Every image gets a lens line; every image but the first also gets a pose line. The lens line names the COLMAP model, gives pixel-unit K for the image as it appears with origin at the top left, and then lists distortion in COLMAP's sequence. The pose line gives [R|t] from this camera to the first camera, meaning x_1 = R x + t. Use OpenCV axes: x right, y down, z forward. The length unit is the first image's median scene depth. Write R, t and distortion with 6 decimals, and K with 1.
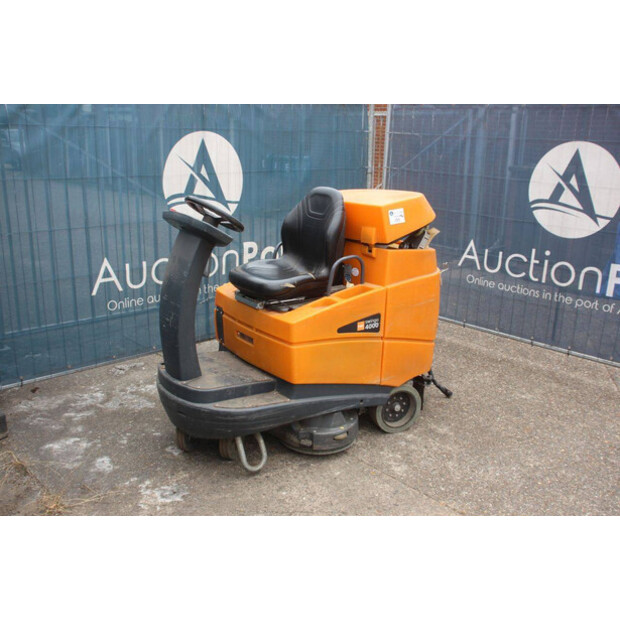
lens RADIAL K [[640.5, 0, 308.7], [0, 640.5, 310.1], [0, 0, 1]] dist [-0.068312, 0.000000]
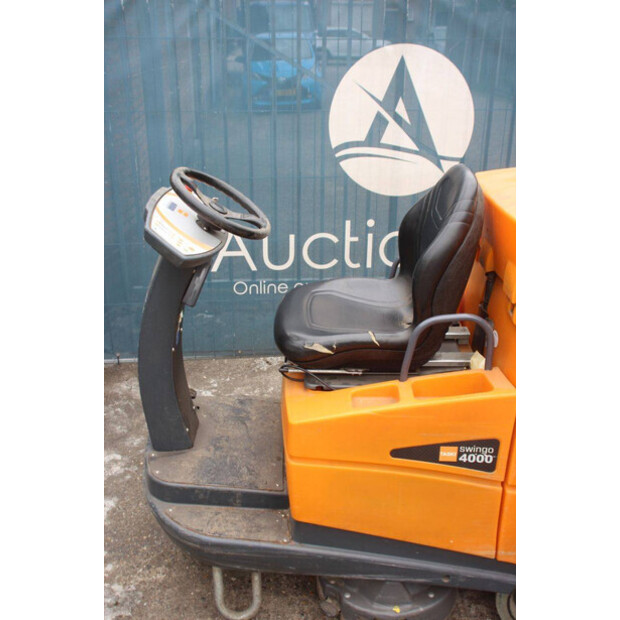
lens RADIAL K [[672.2, 0, 313.9], [0, 672.2, 309.9], [0, 0, 1]] dist [-0.007803, 0.000000]
pose [[0.799068, 0.220271, -0.559438, 0.263694], [-0.149847, 0.974072, 0.169496, -0.157472], [0.582268, -0.051609, 0.811357, 0.498353]]
